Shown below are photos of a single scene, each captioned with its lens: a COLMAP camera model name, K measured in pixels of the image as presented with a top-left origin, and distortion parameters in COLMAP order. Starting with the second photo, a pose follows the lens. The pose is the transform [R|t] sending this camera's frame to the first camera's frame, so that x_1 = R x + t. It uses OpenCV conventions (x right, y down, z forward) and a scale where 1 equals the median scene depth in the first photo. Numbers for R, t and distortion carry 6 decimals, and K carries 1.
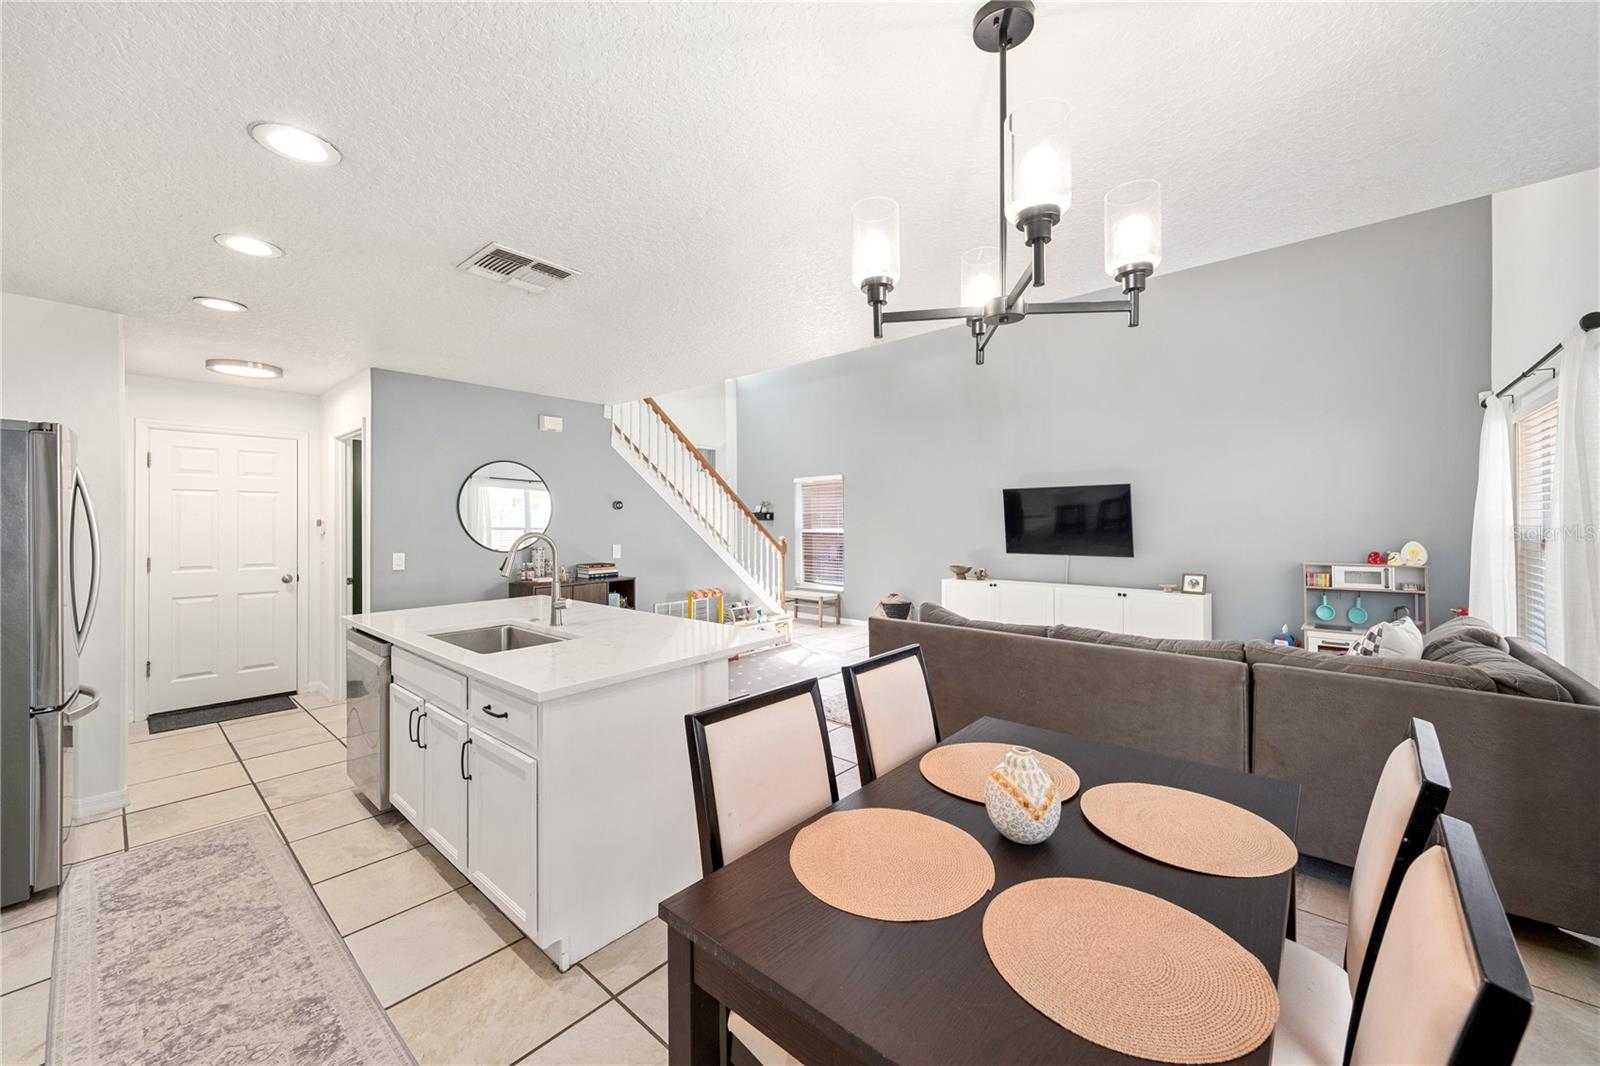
lens RADIAL K [[599.0, 0, 801.5], [0, 599.0, 525.6], [0, 0, 1]] dist [0.002848, -0.000532]
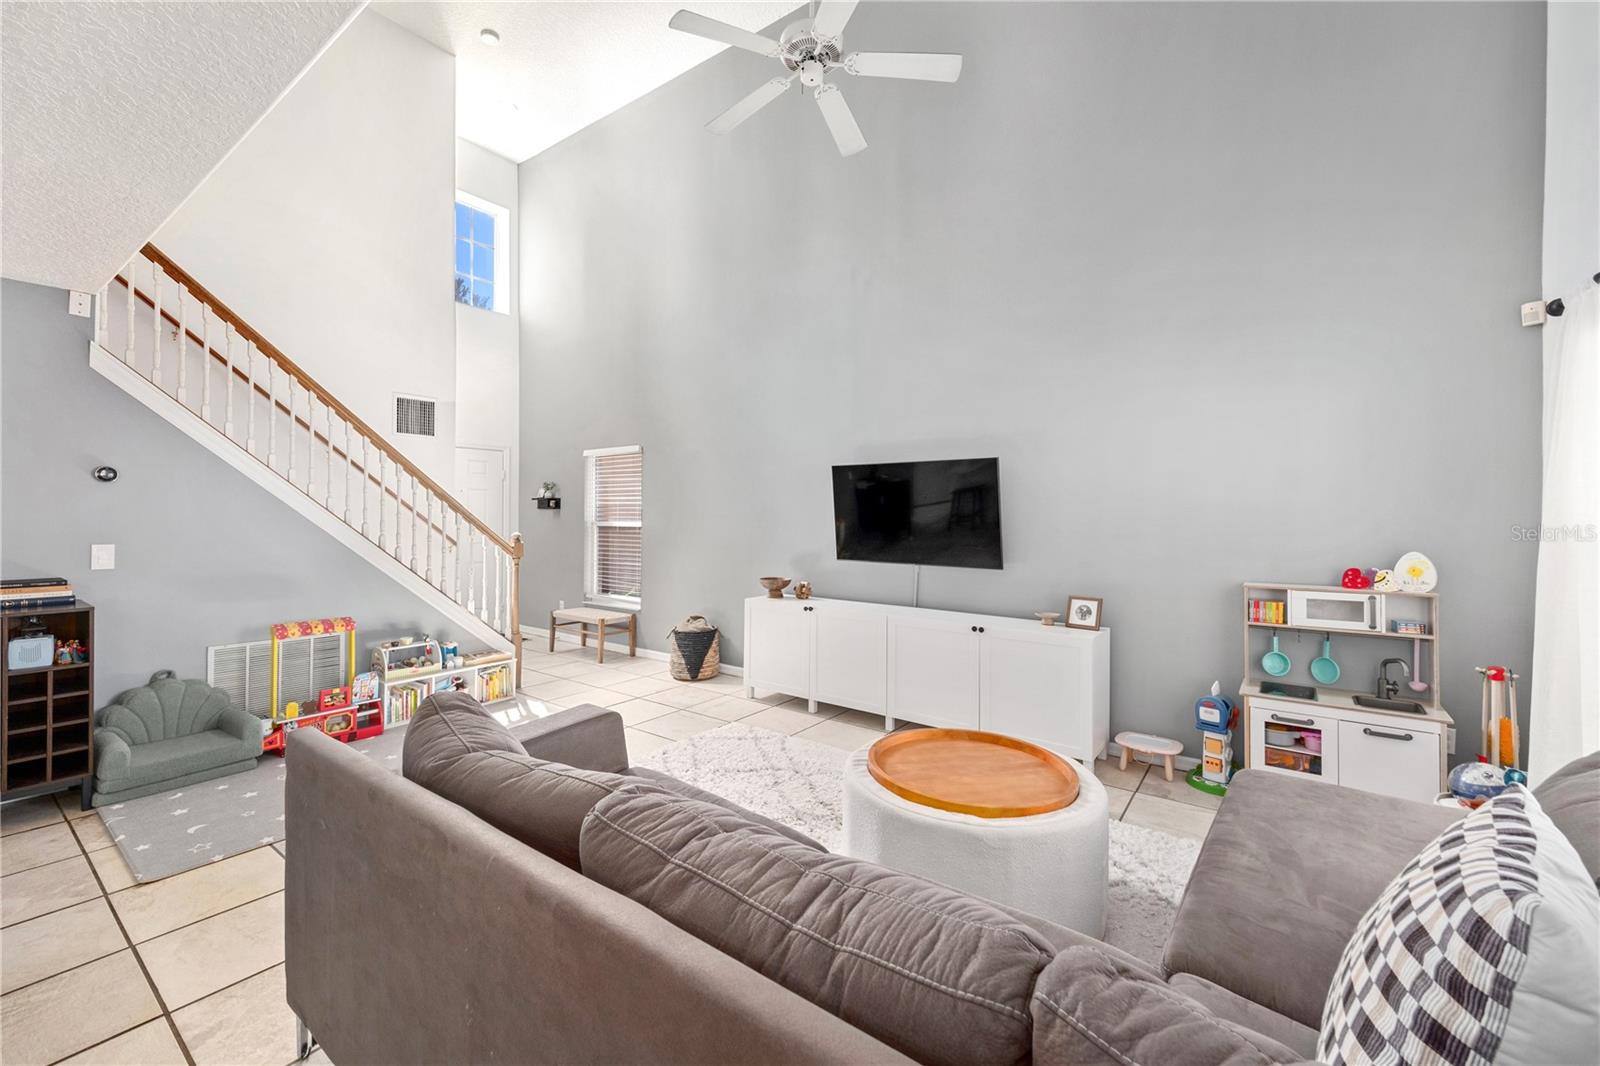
lens RADIAL K [[657.5, 0, 795.0], [0, 657.5, 519.6], [0, 0, 1]] dist [0.009881, -0.001107]
pose [[0.994923, 0.011484, 0.099980, 0.272547], [-0.011572, 0.999933, 0.000305, 0.000824], [-0.099970, -0.001460, 0.994989, 0.327258]]
